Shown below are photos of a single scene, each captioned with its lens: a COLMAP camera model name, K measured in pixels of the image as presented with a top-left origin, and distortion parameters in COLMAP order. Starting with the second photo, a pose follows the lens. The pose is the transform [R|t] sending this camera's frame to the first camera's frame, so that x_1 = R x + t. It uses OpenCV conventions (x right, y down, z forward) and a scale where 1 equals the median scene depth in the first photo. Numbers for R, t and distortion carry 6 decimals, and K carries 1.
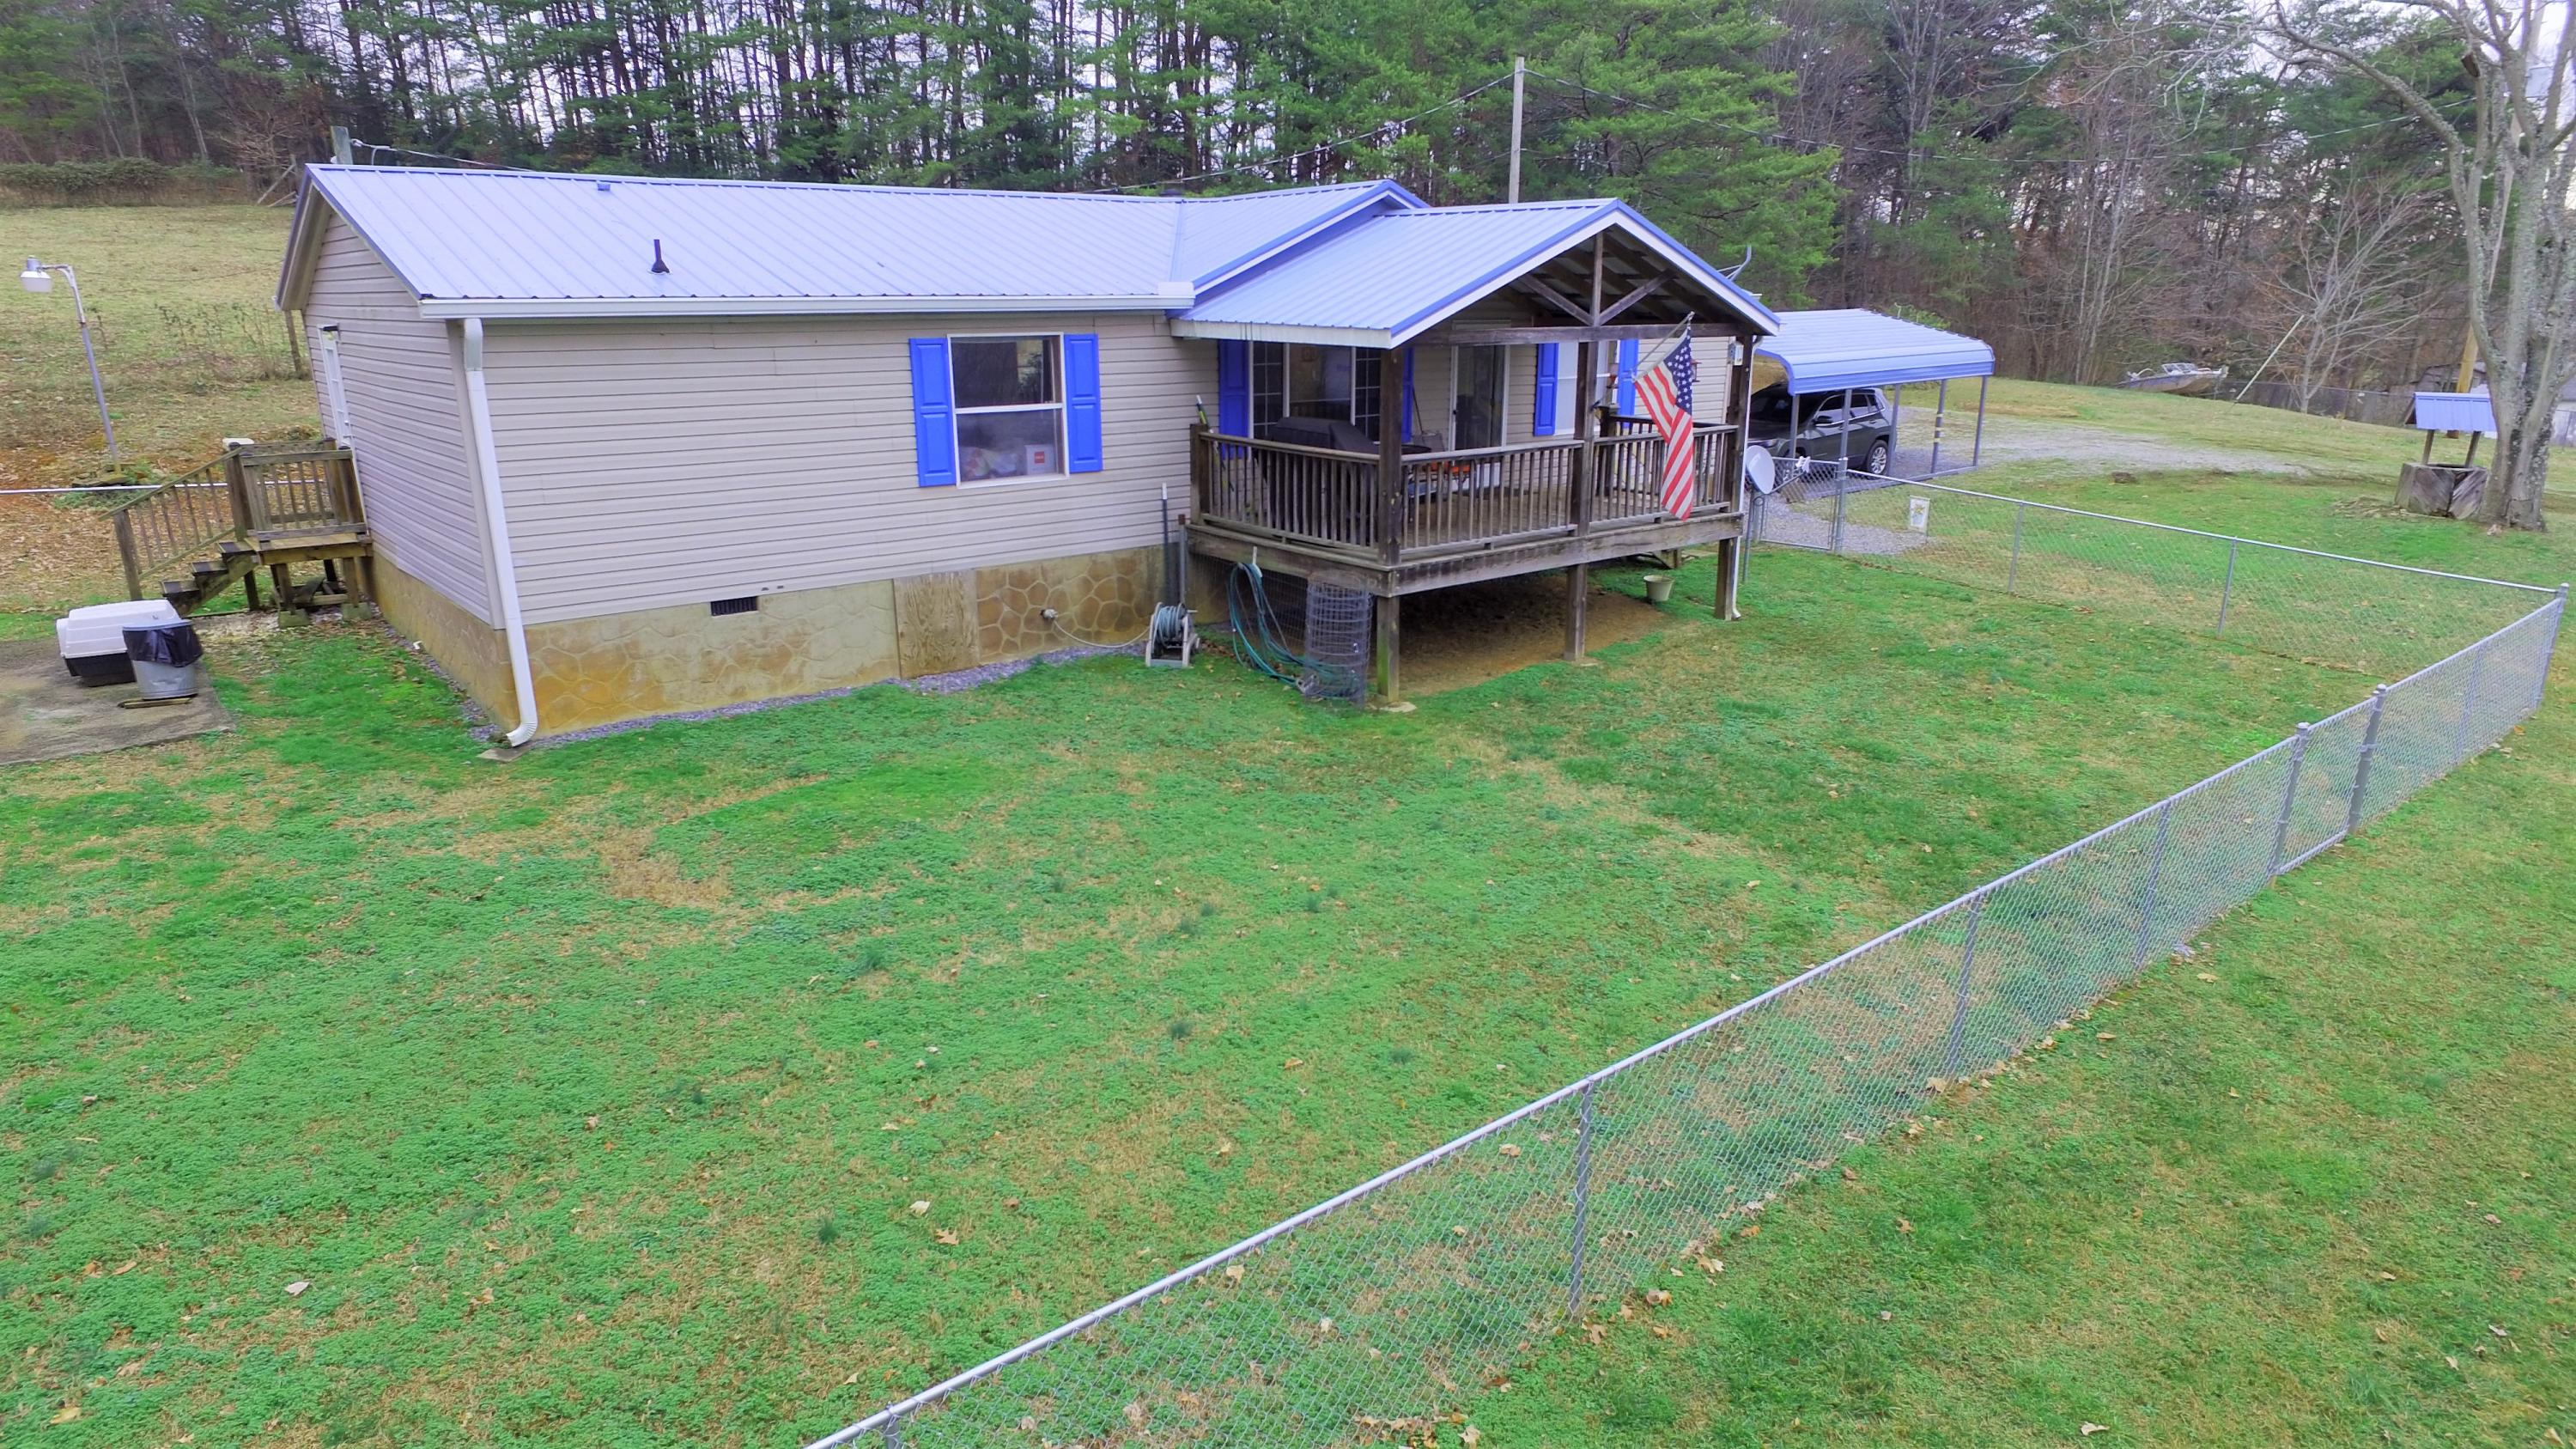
lens RADIAL K [[1505.7, 0, 1289.1], [0, 1505.7, 724.8], [0, 0, 1]] dist [-0.007069, 0.008788]
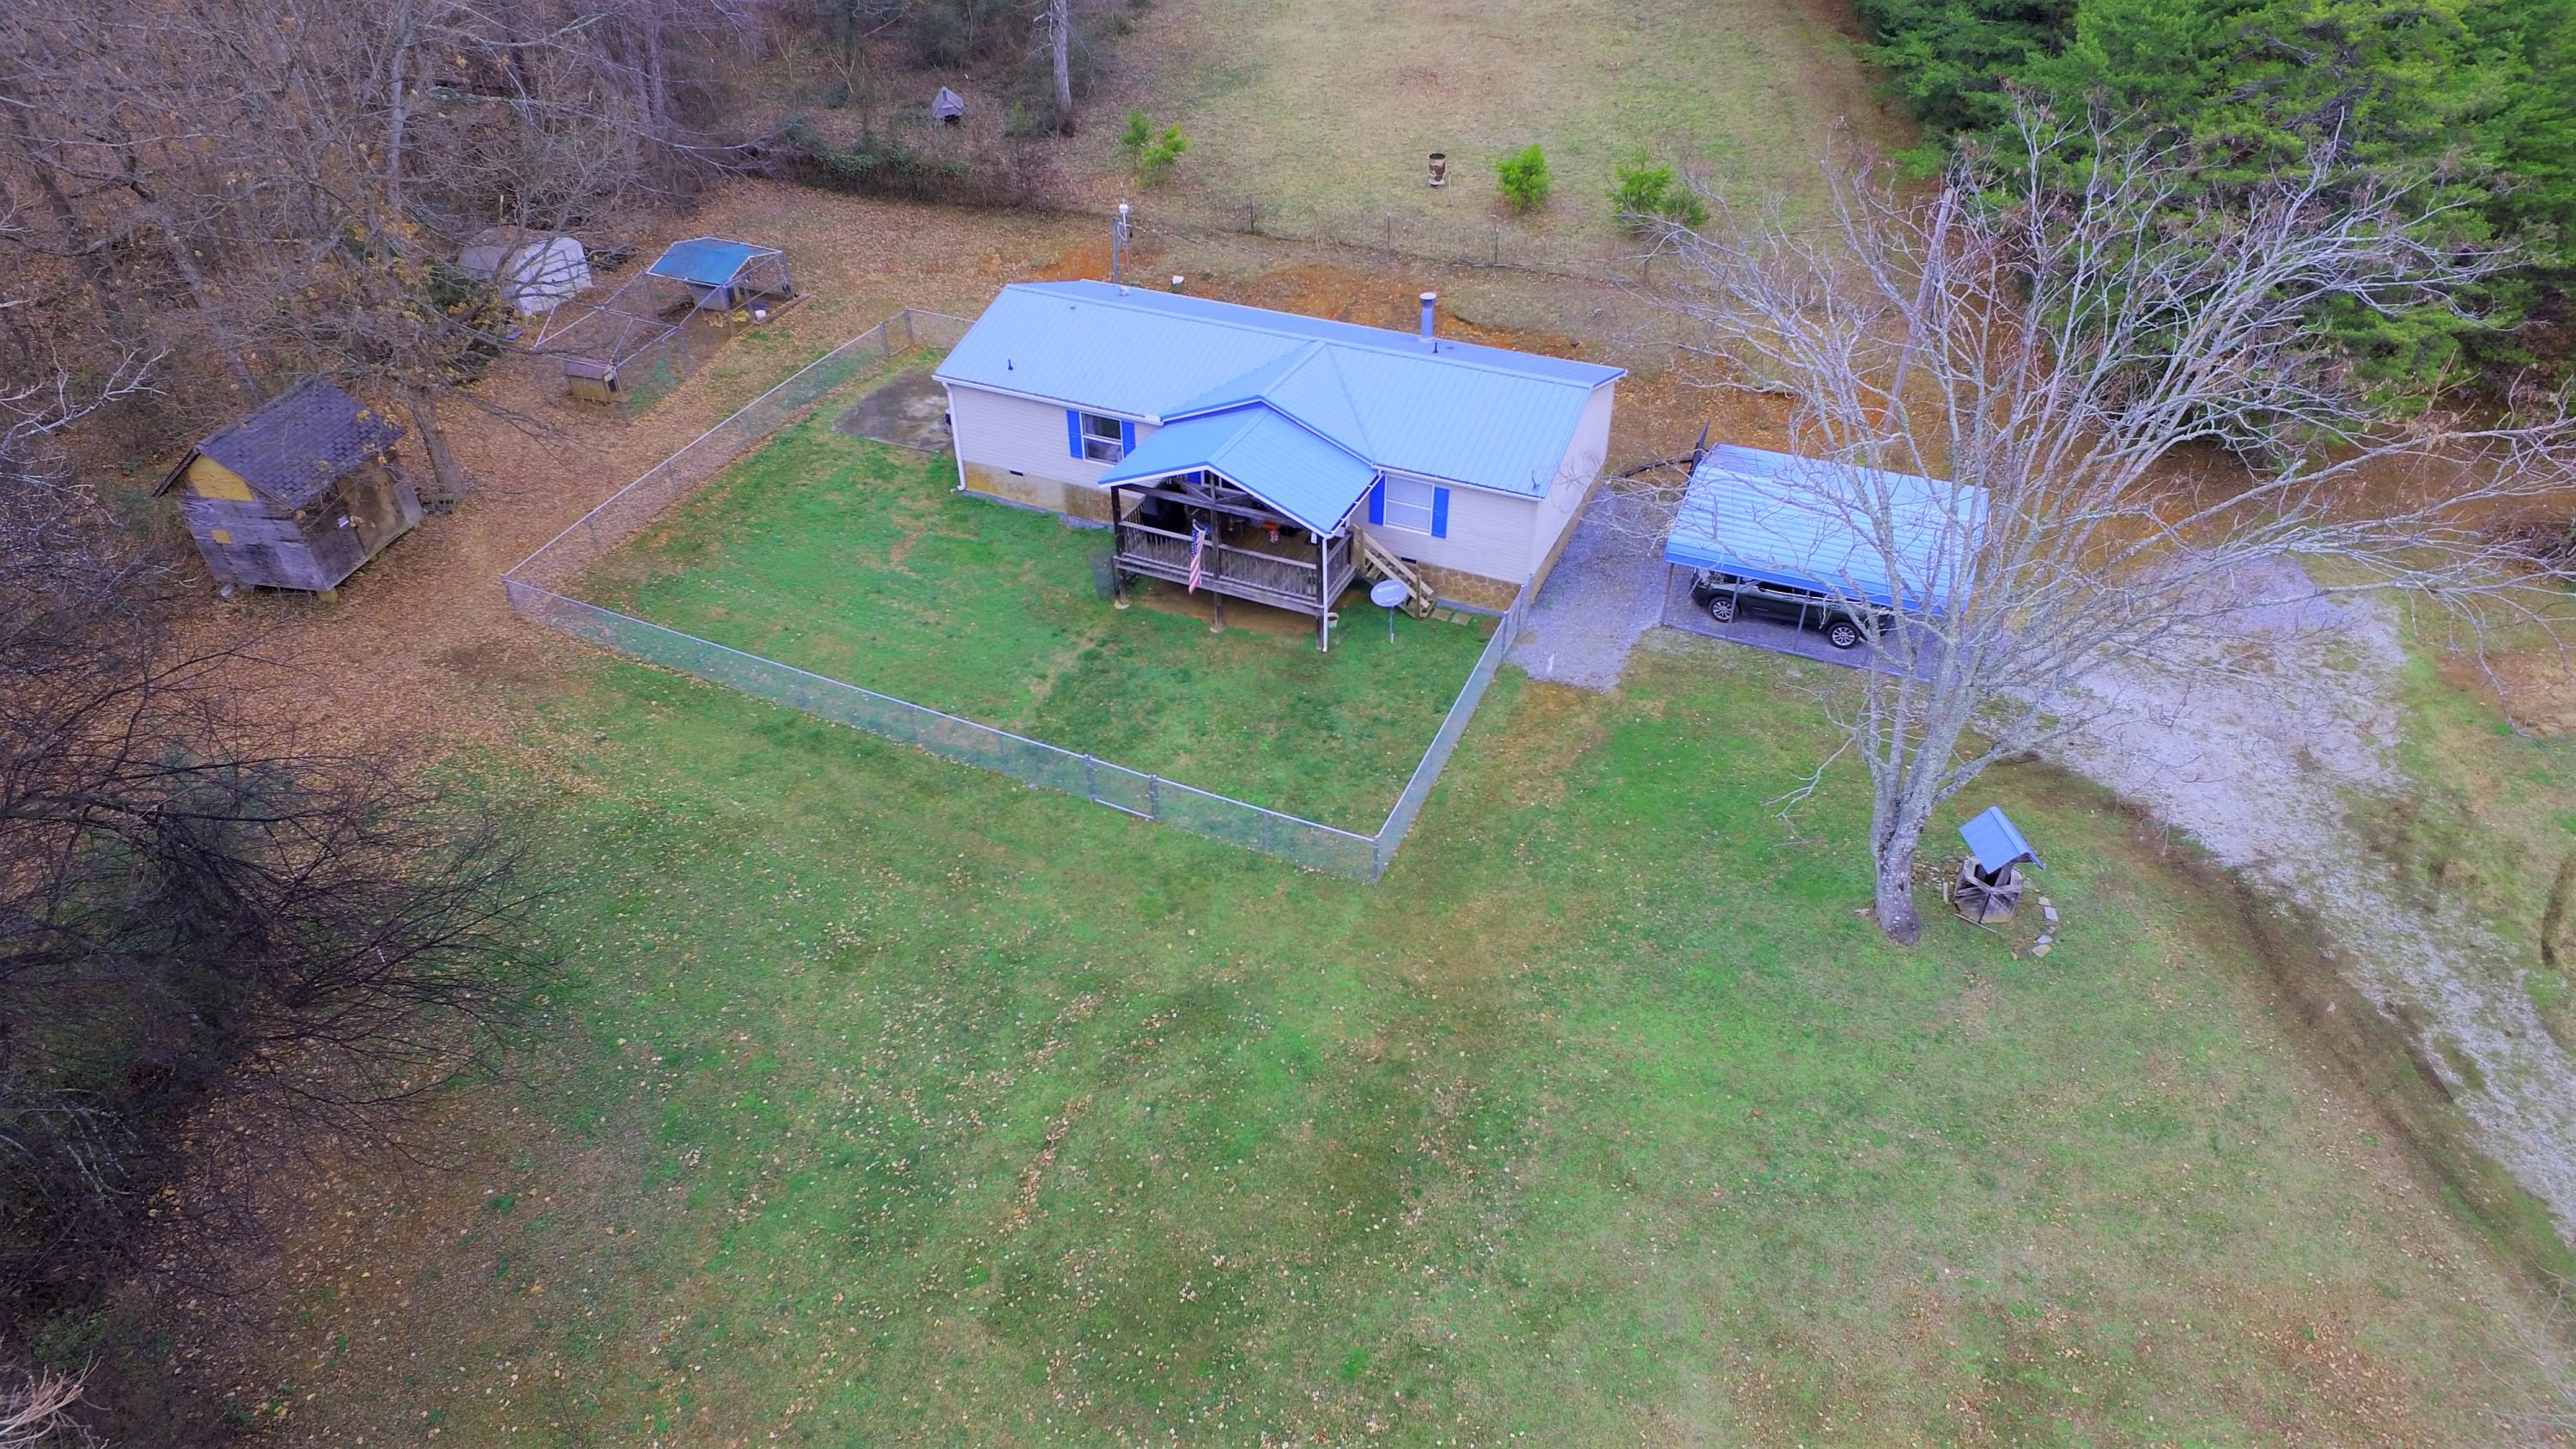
lens RADIAL K [[1505.7, 0, 1282.1], [0, 1505.7, 738.7], [0, 0, 1]] dist [-0.007069, 0.008788]
pose [[0.430473, 0.545515, -0.719101, 2.482330], [-0.239440, 0.837170, 0.491747, -1.321179], [0.870265, -0.039502, 0.490997, -0.081613]]
